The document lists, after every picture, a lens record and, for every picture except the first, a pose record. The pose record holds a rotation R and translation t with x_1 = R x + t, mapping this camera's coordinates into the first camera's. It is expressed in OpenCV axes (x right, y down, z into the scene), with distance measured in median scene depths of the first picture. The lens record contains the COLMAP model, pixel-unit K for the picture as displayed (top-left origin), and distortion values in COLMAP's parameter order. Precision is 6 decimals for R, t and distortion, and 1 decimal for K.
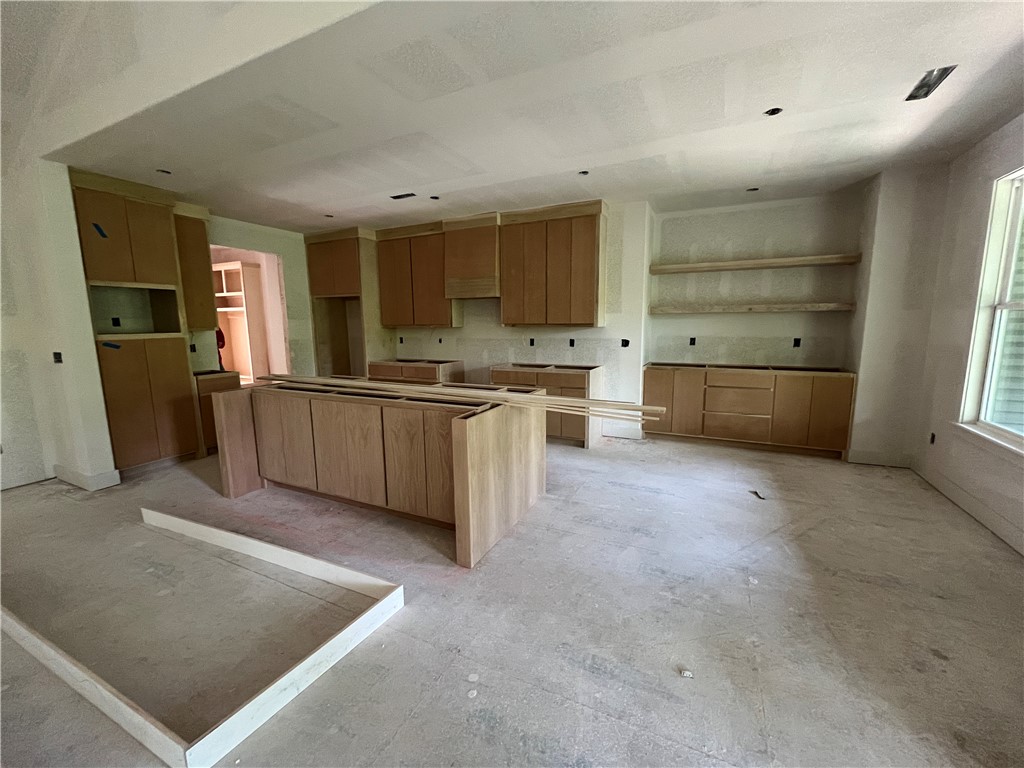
lens RADIAL K [[411.4, 0, 517.1], [0, 411.4, 382.6], [0, 0, 1]] dist [-0.002660, -0.000291]
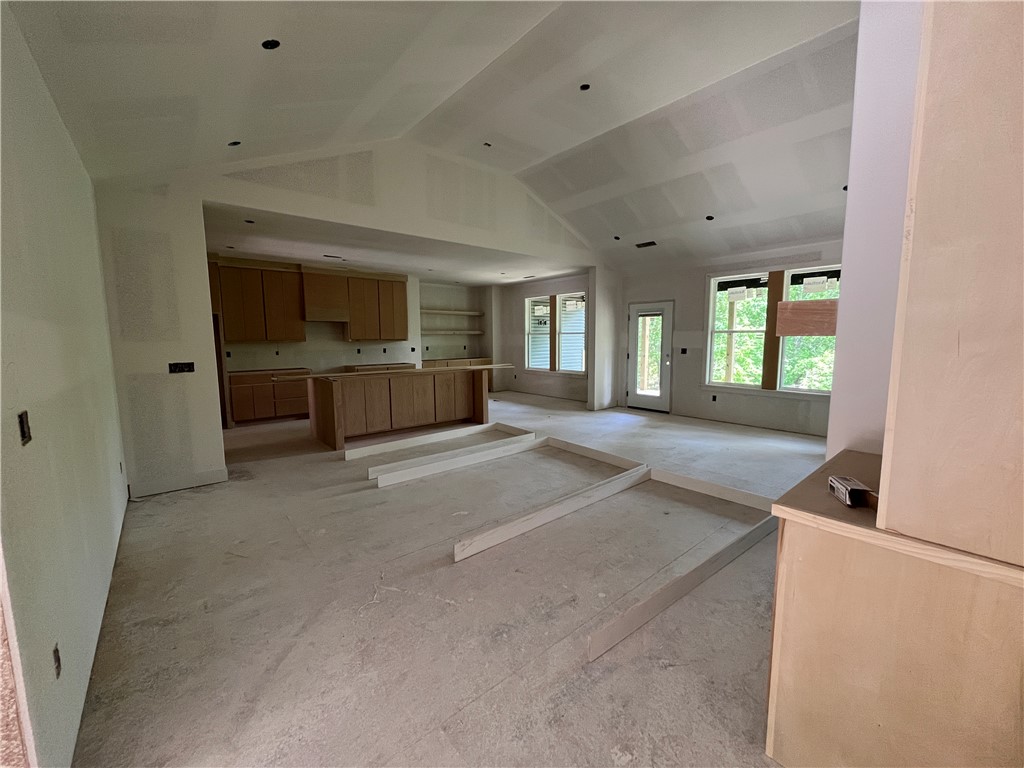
lens RADIAL K [[411.5, 0, 516.5], [0, 411.5, 383.9], [0, 0, 1]] dist [-0.001060, -0.000081]
pose [[0.402562, -0.096245, 0.910319, -1.375172], [0.135958, 0.989714, 0.044516, 0.042456], [-0.905240, 0.105845, 0.411507, -0.196822]]
